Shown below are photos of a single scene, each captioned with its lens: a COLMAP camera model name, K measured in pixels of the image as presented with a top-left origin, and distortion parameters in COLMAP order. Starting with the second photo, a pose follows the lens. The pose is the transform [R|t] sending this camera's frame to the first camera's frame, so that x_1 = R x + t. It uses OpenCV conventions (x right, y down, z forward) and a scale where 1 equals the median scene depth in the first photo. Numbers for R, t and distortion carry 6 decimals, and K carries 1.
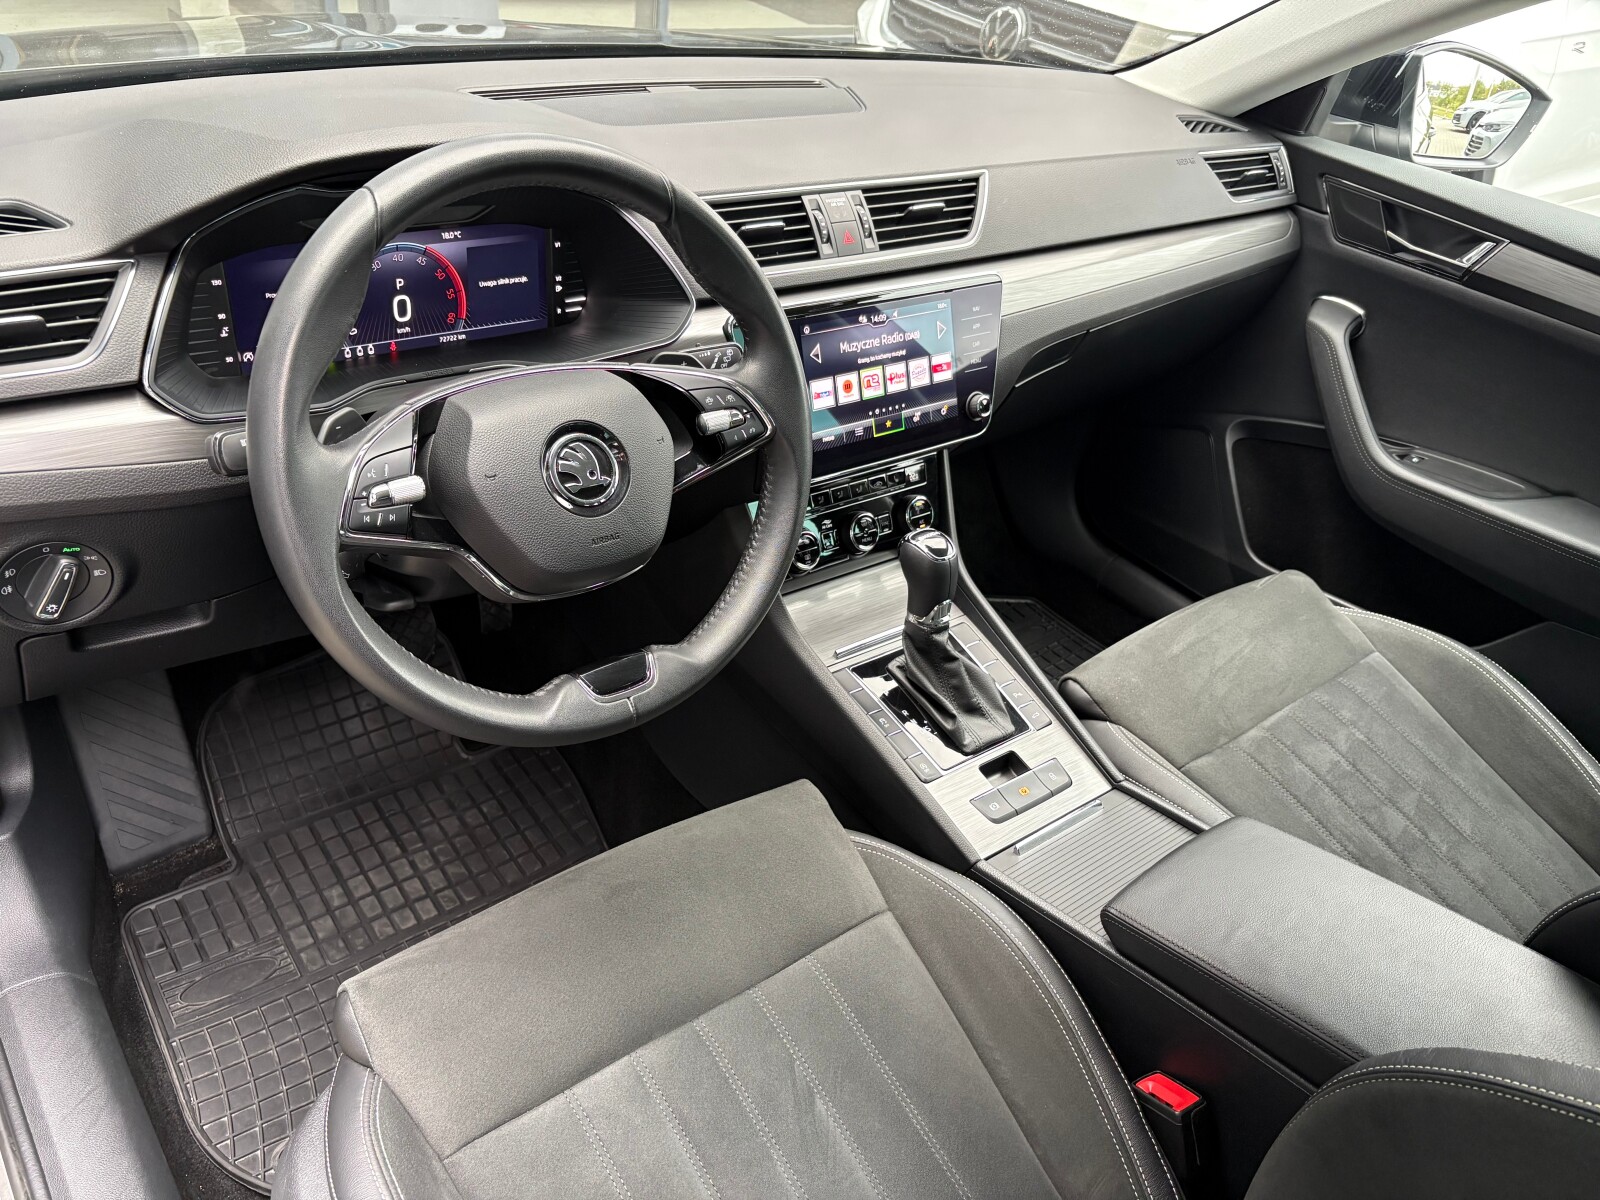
lens RADIAL K [[1222.4, 0, 806.1], [0, 1222.4, 611.1], [0, 0, 1]] dist [0.029733, -0.040739]
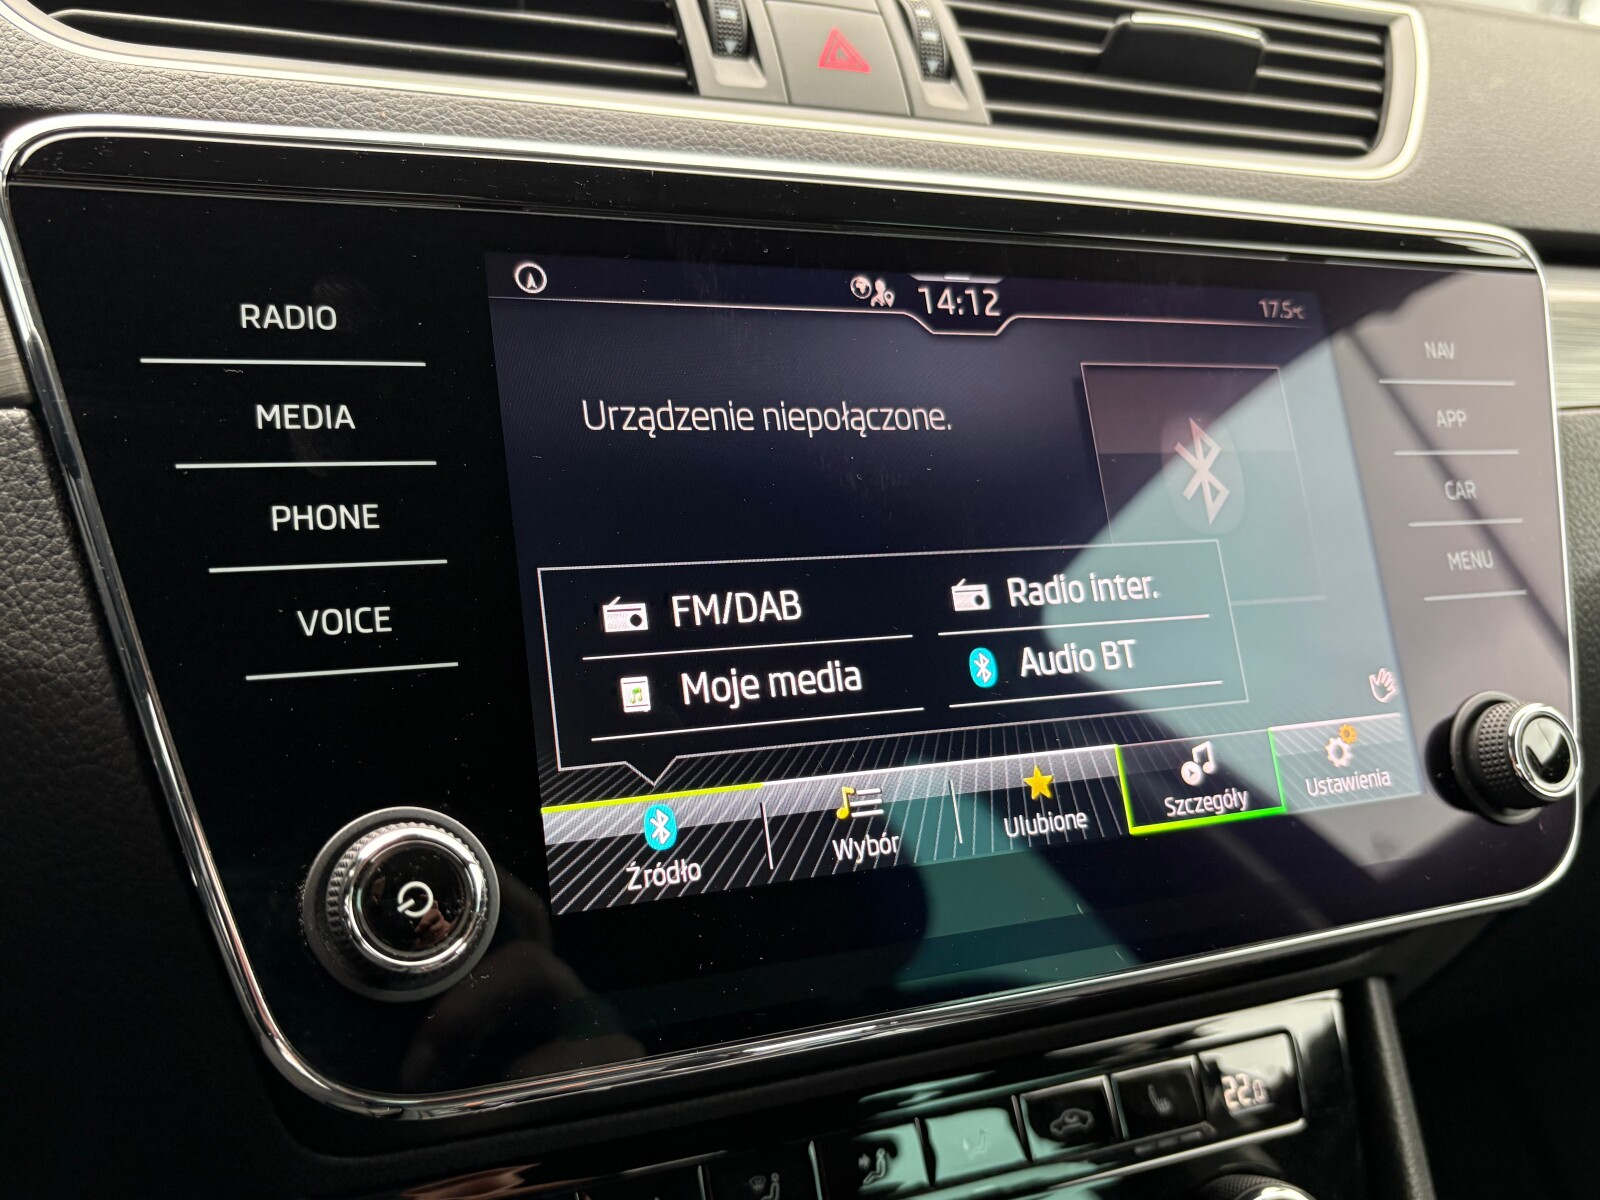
lens RADIAL K [[1448.1, 0, 802.7], [0, 1448.1, 602.3], [0, 0, 1]] dist [-0.017992, 0.021094]
pose [[0.965615, -0.064243, -0.251914, 0.093458], [-0.049901, 0.905168, -0.422115, -0.085273], [0.255142, 0.420171, 0.870838, 0.804264]]
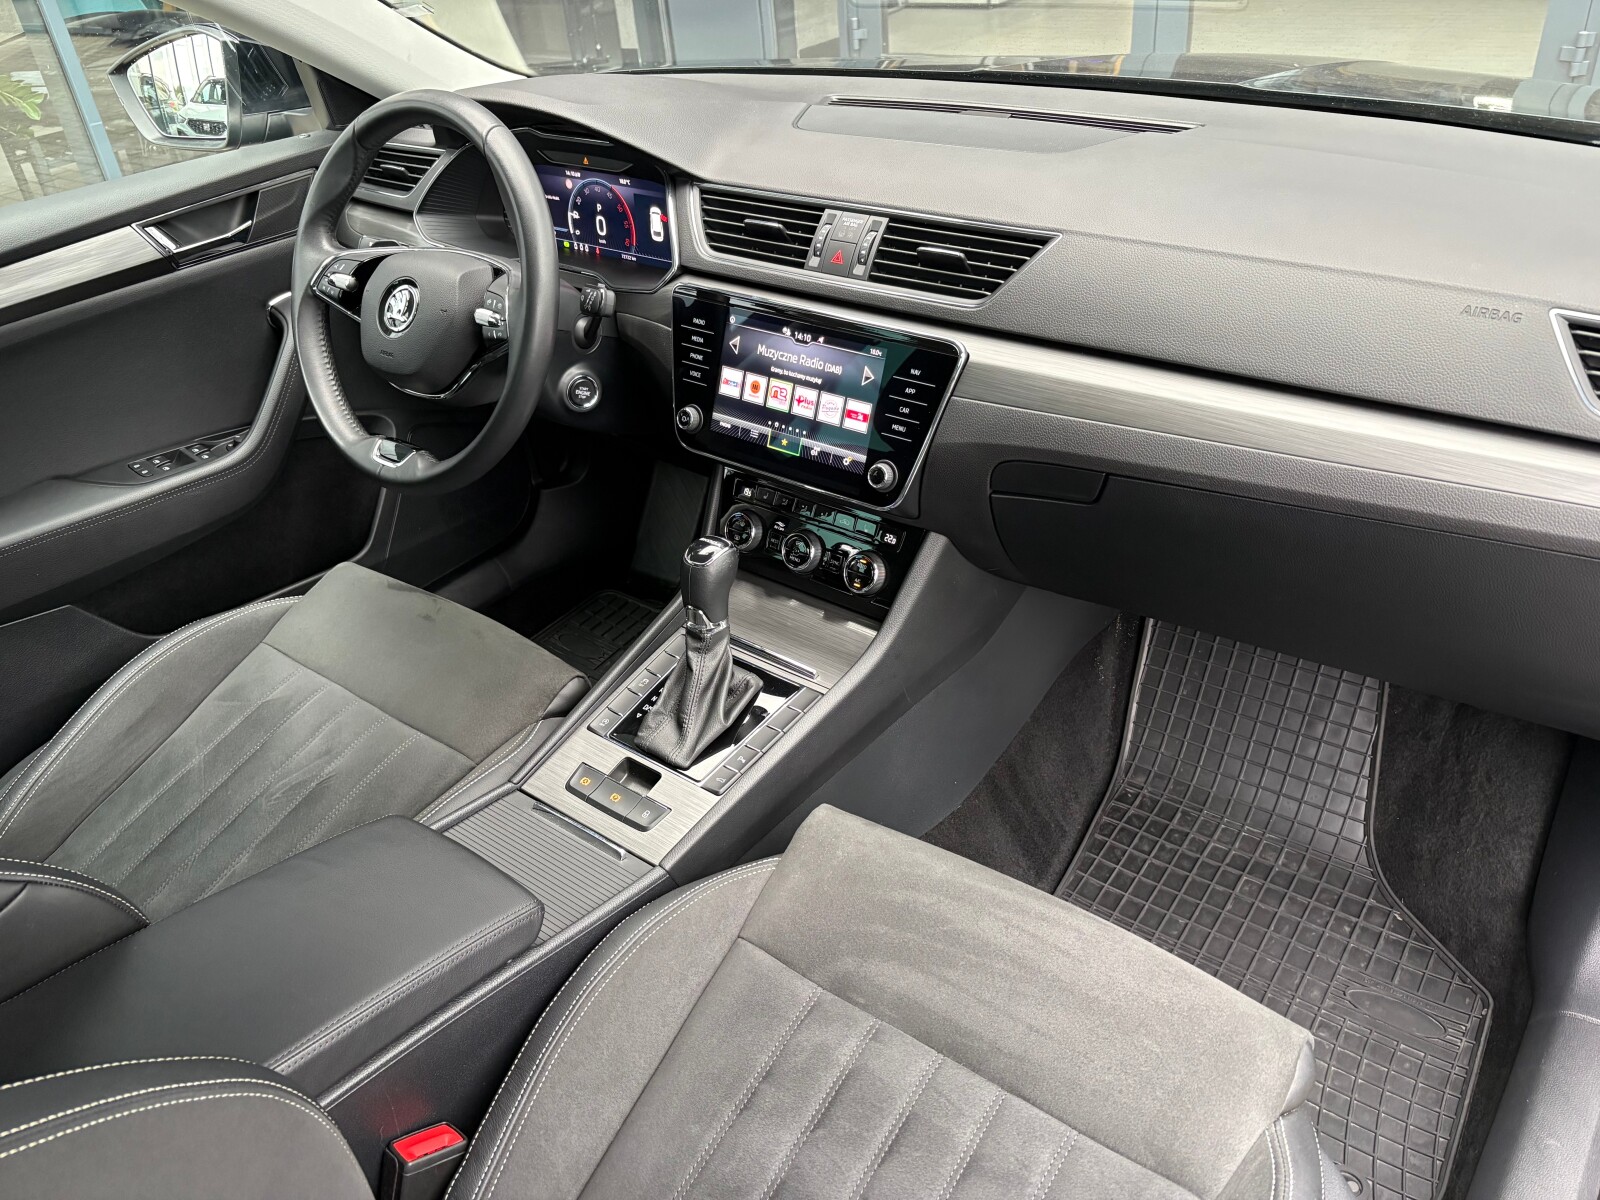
lens RADIAL K [[1222.4, 0, 776.3], [0, 1222.4, 607.6], [0, 0, 1]] dist [0.029733, -0.040739]
pose [[0.196222, 0.420282, -0.885923, 1.031638], [-0.462762, 0.836235, 0.294214, -0.340424], [0.864493, 0.352241, 0.358579, 0.711405]]
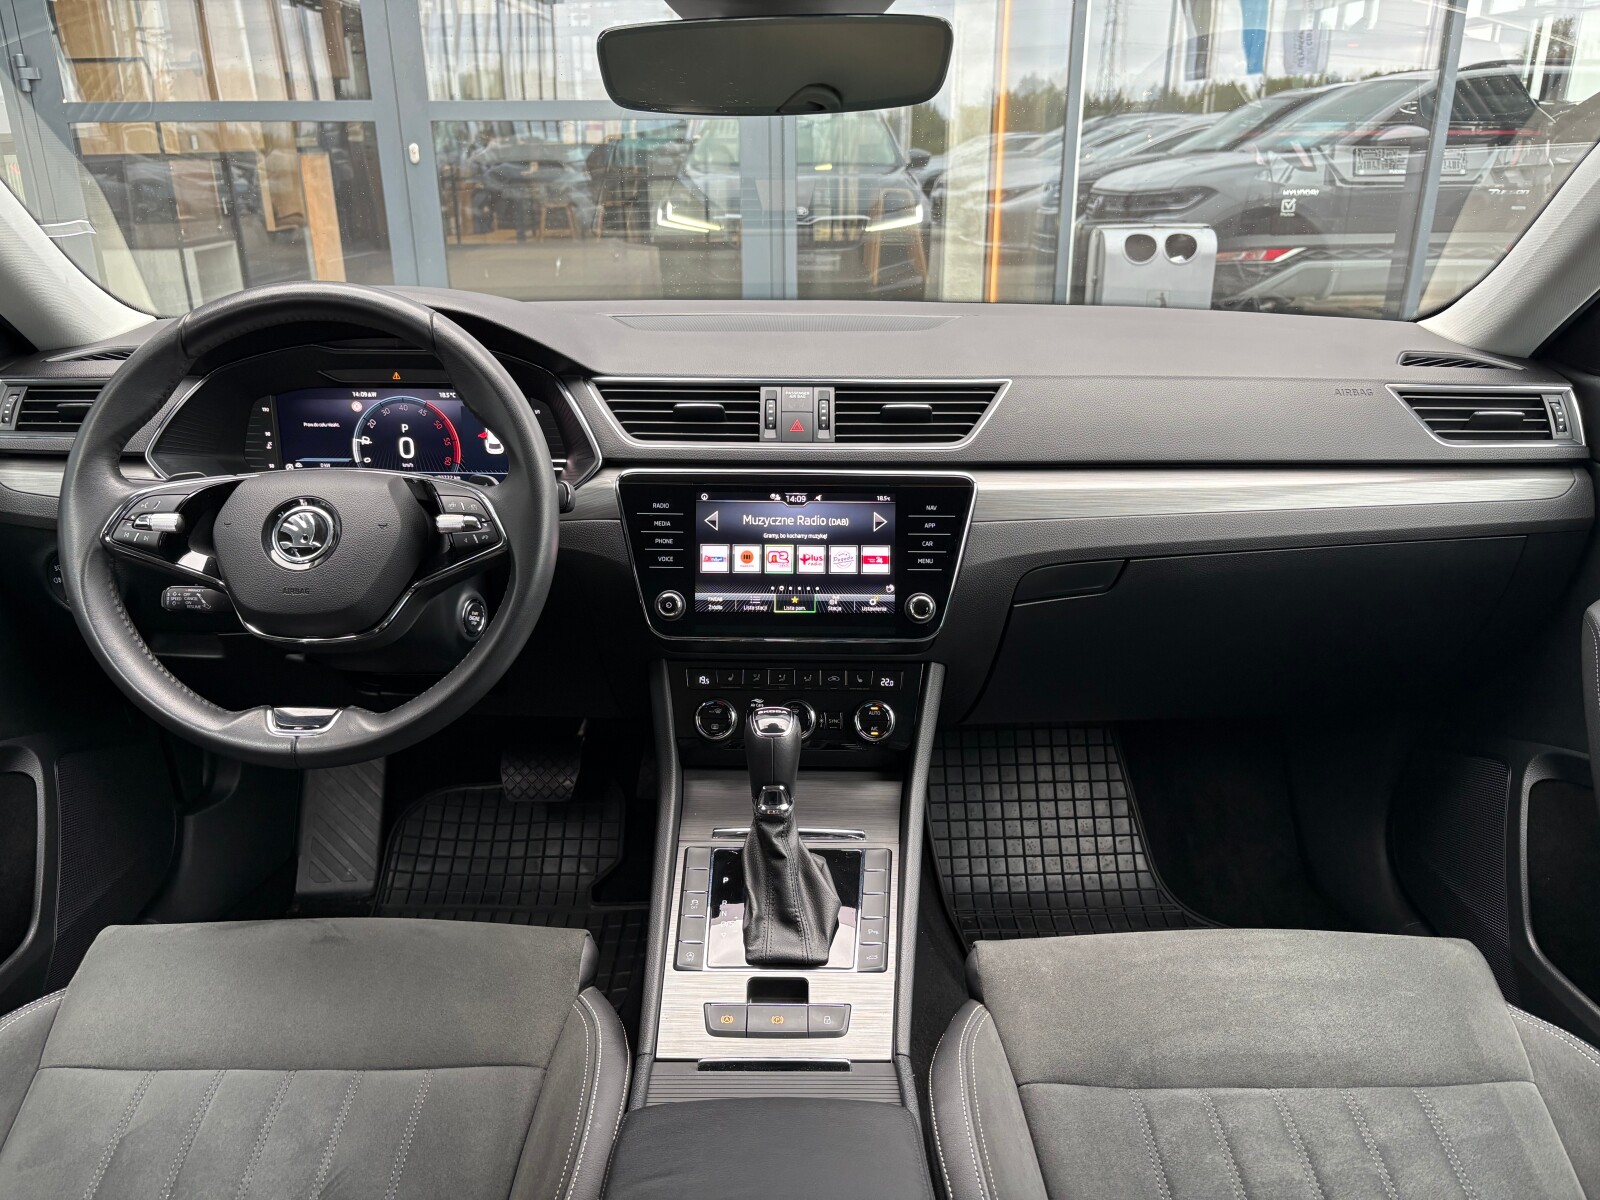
lens RADIAL K [[1222.4, 0, 794.1], [0, 1222.4, 593.2], [0, 0, 1]] dist [0.029733, -0.040739]
pose [[0.775047, 0.098871, -0.624121, 0.700107], [-0.276819, 0.940992, -0.194692, 0.030632], [0.568044, 0.323664, 0.756682, 0.266097]]
